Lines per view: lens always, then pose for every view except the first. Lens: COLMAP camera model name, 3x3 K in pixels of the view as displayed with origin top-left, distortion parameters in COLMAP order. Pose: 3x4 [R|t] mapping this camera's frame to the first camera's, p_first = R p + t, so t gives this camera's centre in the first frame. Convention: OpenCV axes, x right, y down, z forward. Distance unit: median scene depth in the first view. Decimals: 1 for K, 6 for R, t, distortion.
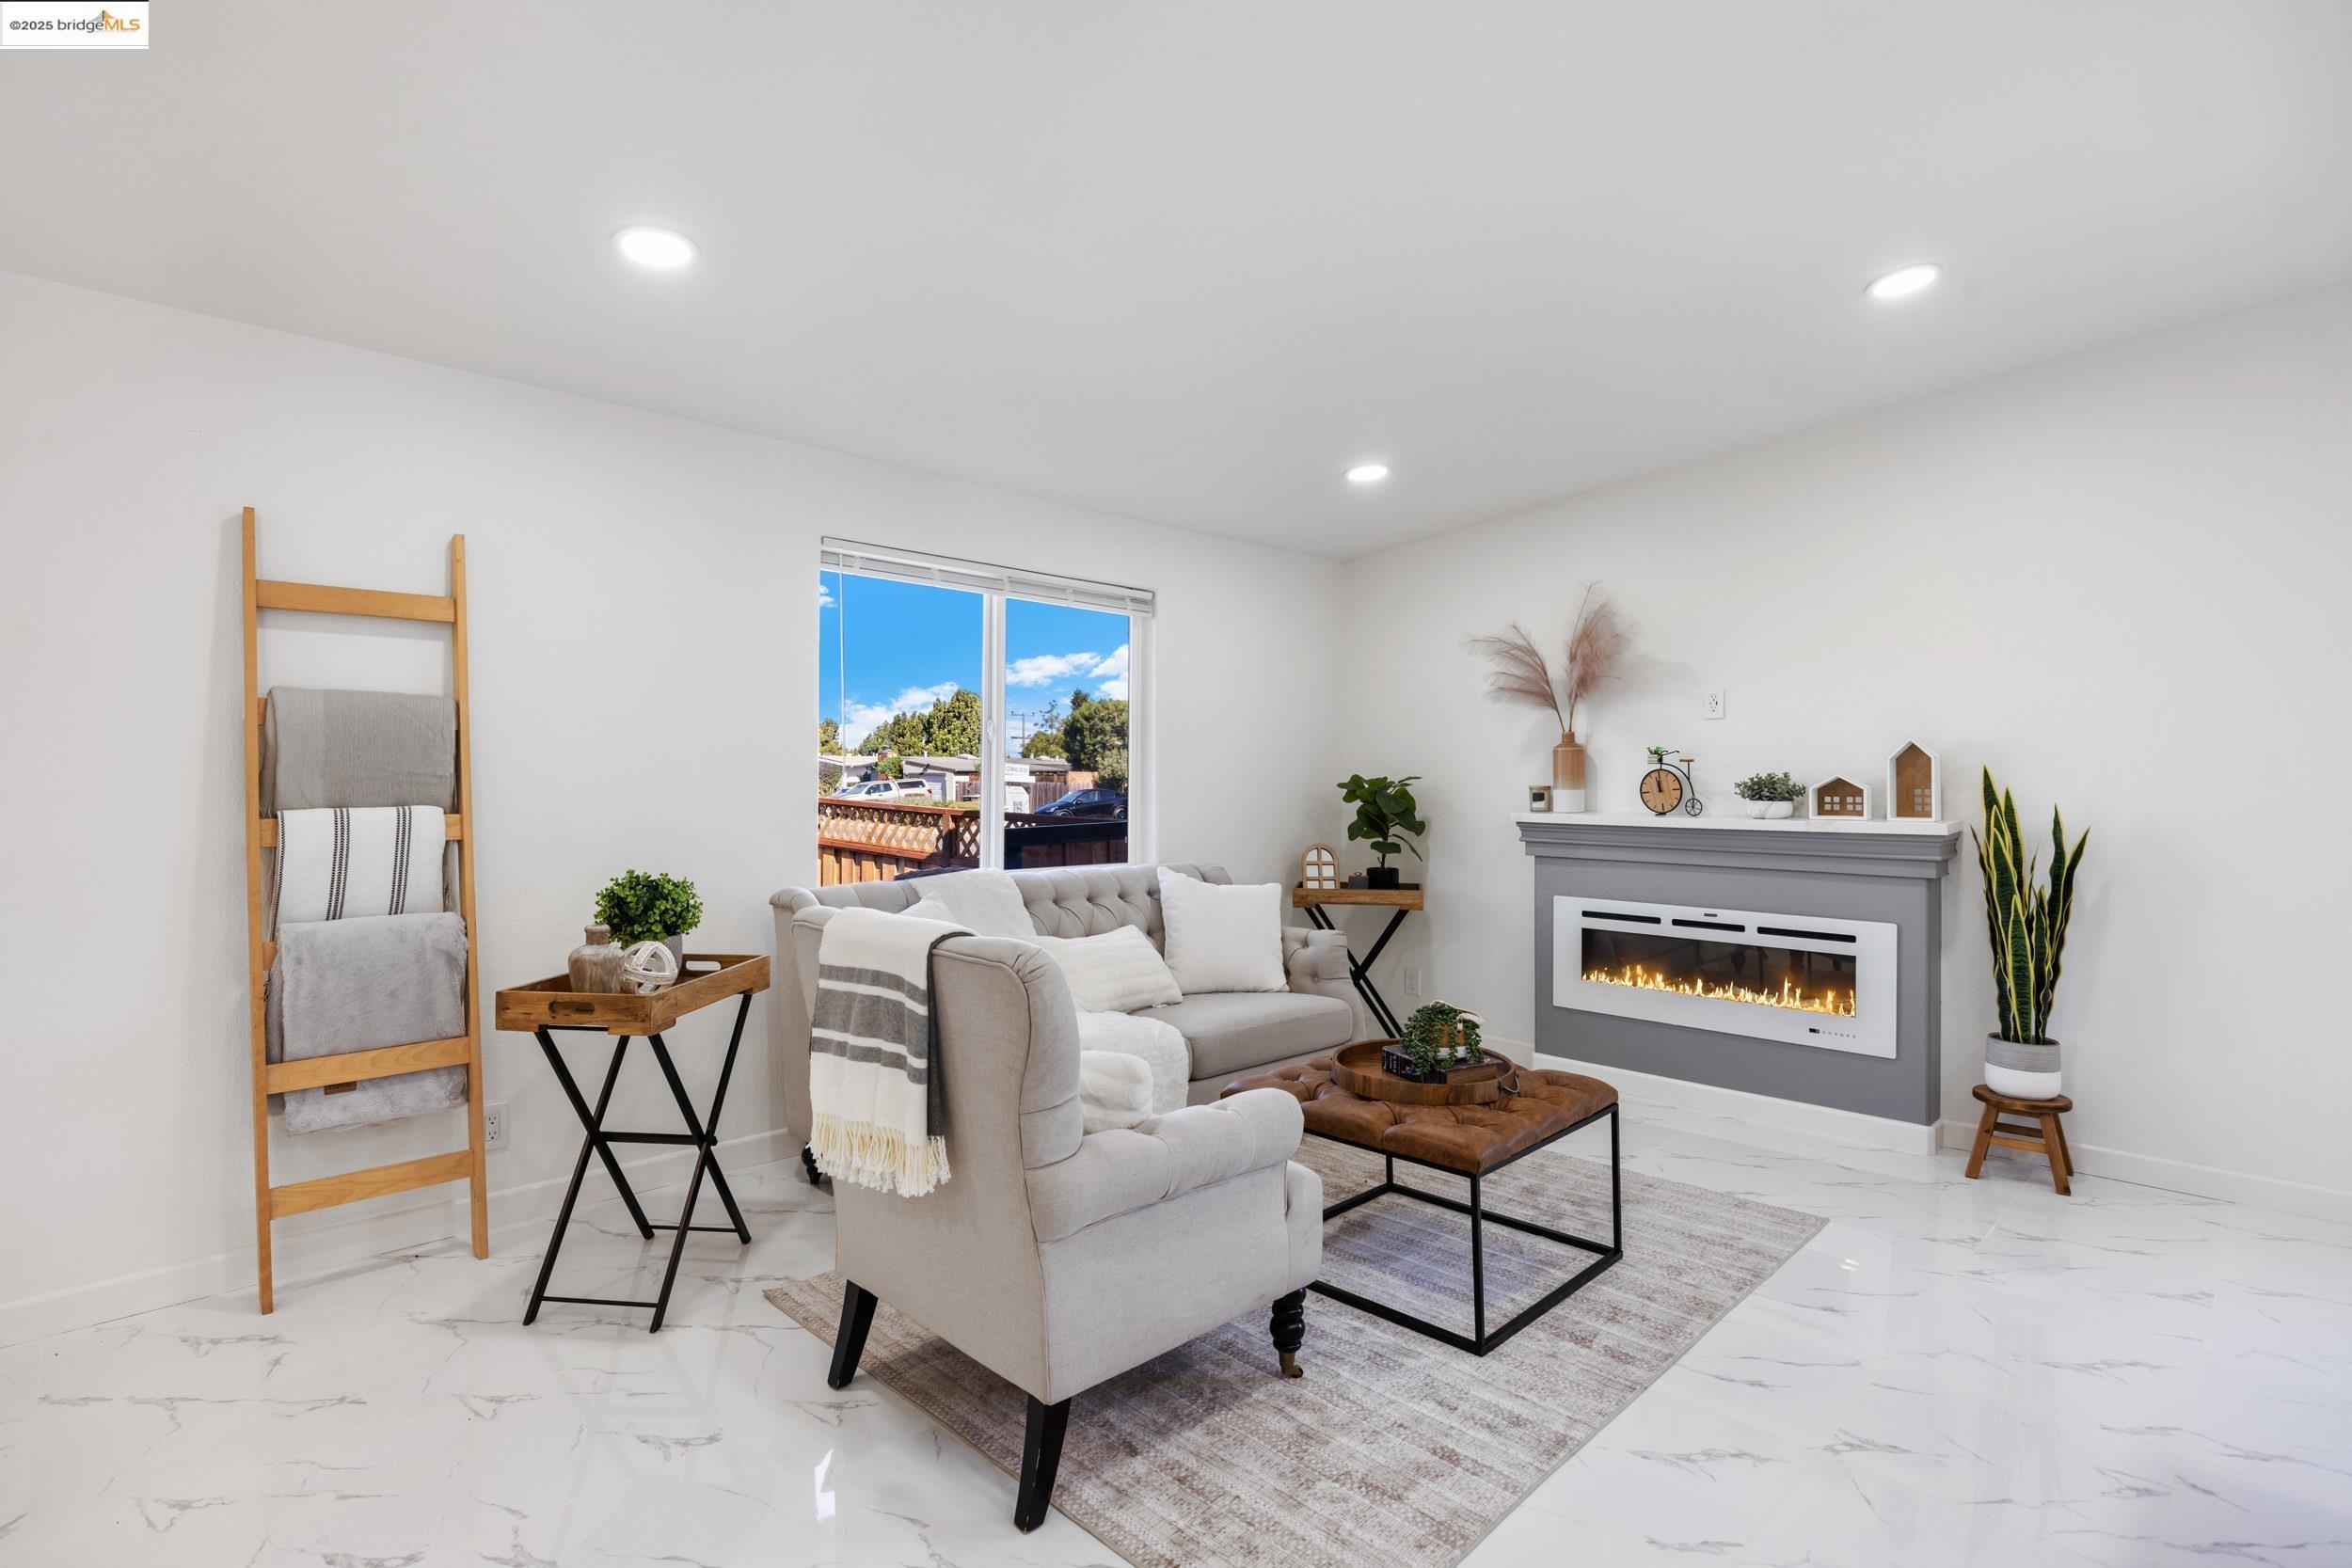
lens RADIAL K [[1144.9, 0, 1183.0], [0, 1144.9, 721.3], [0, 0, 1]] dist [0.000332, 0.000550]
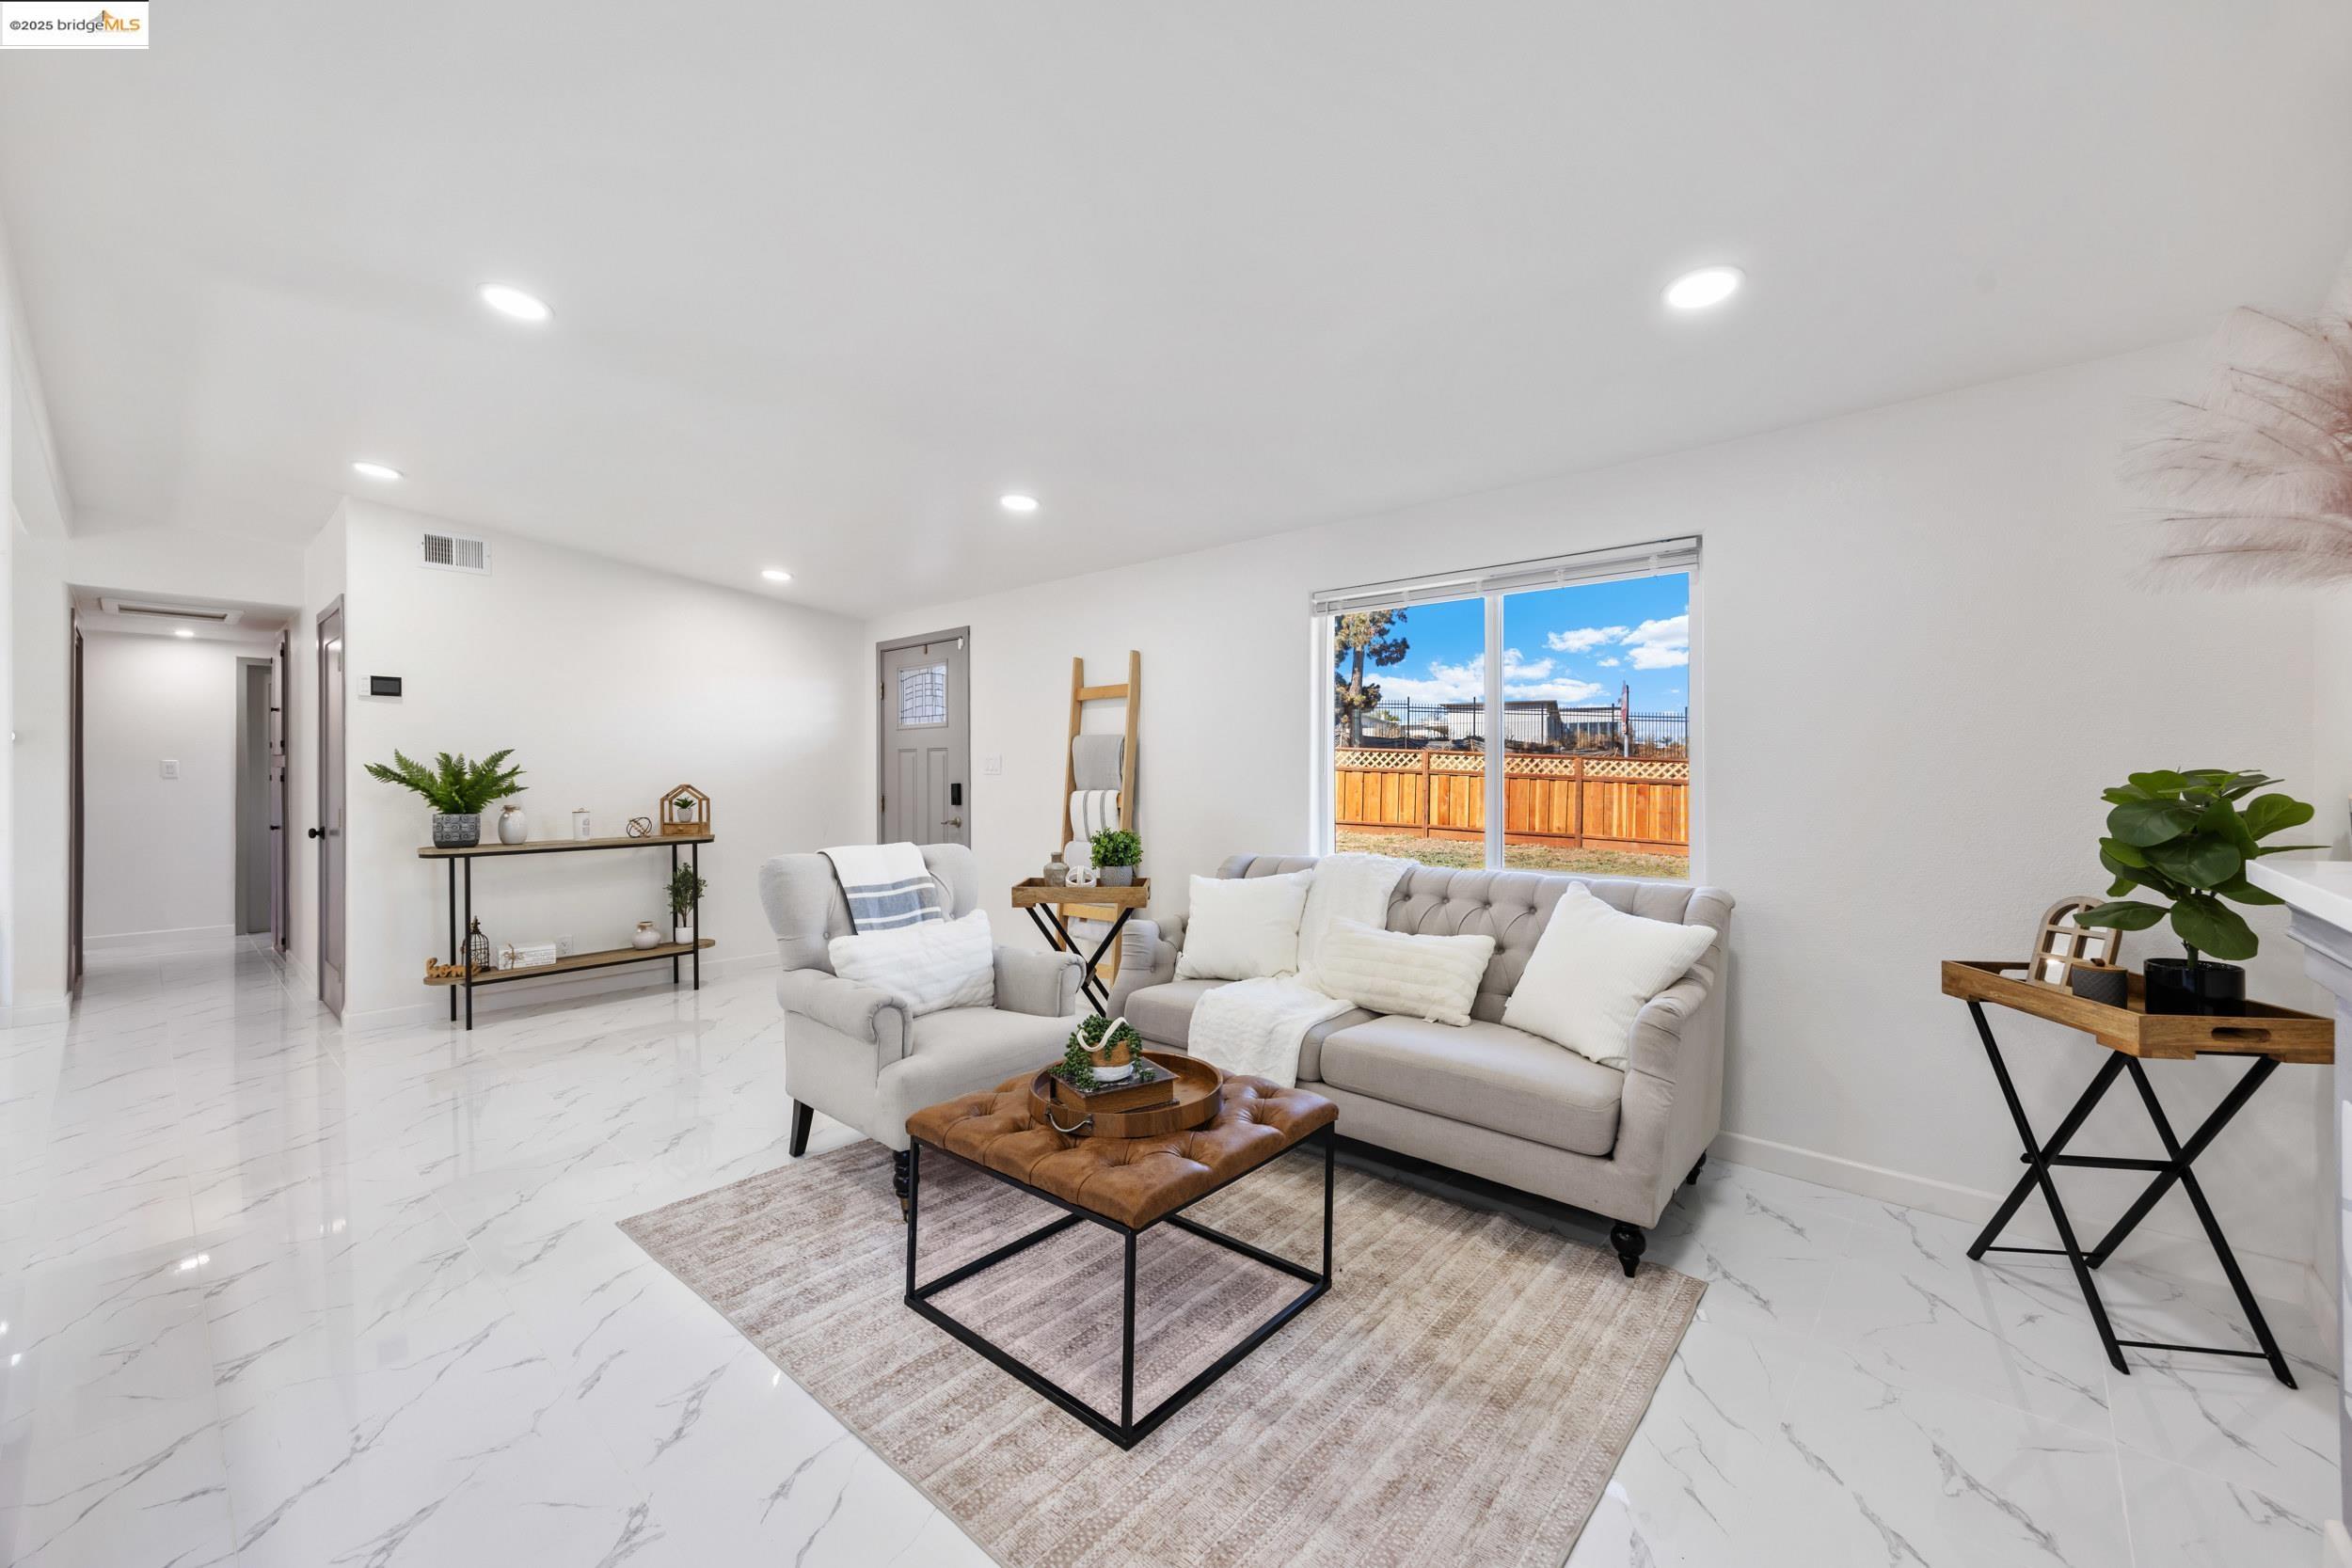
lens RADIAL K [[930.6, 0, 1175.5], [0, 930.6, 770.8], [0, 0, 1]] dist [-0.000303, 0.000048]
pose [[0.055522, -0.010738, -0.998400, 0.670672], [0.041235, 0.999114, -0.008452, 0.041185], [0.997606, -0.040700, 0.055916, 0.710798]]
